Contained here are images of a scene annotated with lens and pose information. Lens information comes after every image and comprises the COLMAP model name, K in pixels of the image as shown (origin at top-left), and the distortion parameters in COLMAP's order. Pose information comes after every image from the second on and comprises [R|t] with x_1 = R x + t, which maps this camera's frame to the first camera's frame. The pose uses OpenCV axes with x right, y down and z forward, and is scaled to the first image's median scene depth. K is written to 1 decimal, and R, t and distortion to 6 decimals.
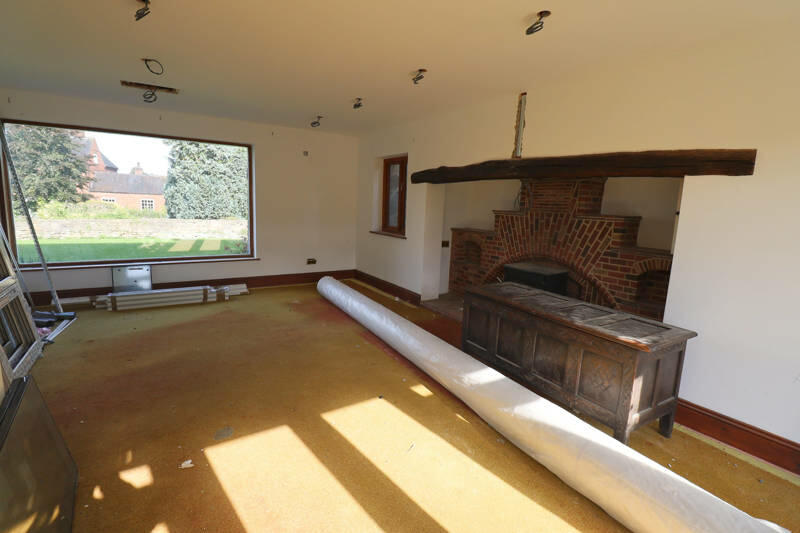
lens RADIAL K [[387.1, 0, 405.0], [0, 387.1, 265.7], [0, 0, 1]] dist [0.021508, -0.001405]
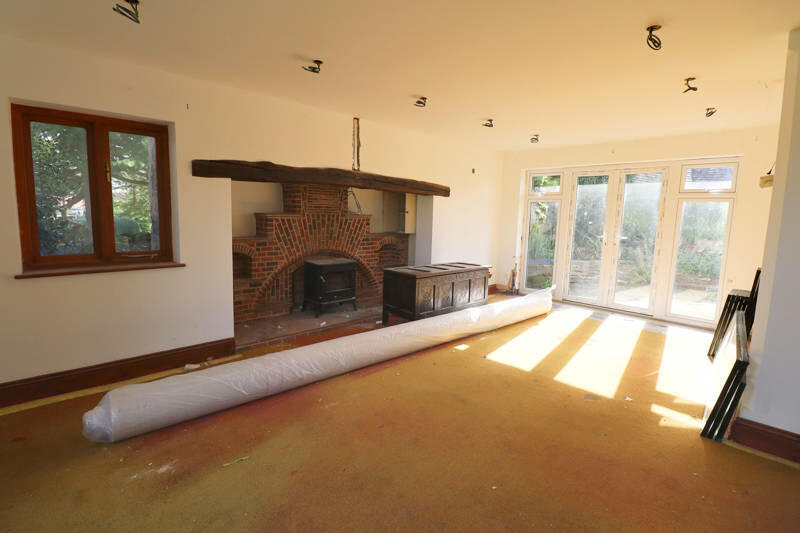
lens RADIAL K [[387.1, 0, 405.0], [0, 387.1, 264.2], [0, 0, 1]] dist [0.021508, -0.001405]
pose [[-0.214304, -0.172840, 0.961353, -0.853445], [0.127723, 0.970810, 0.203012, -0.196318], [-0.968380, 0.166294, -0.185973, 1.004291]]
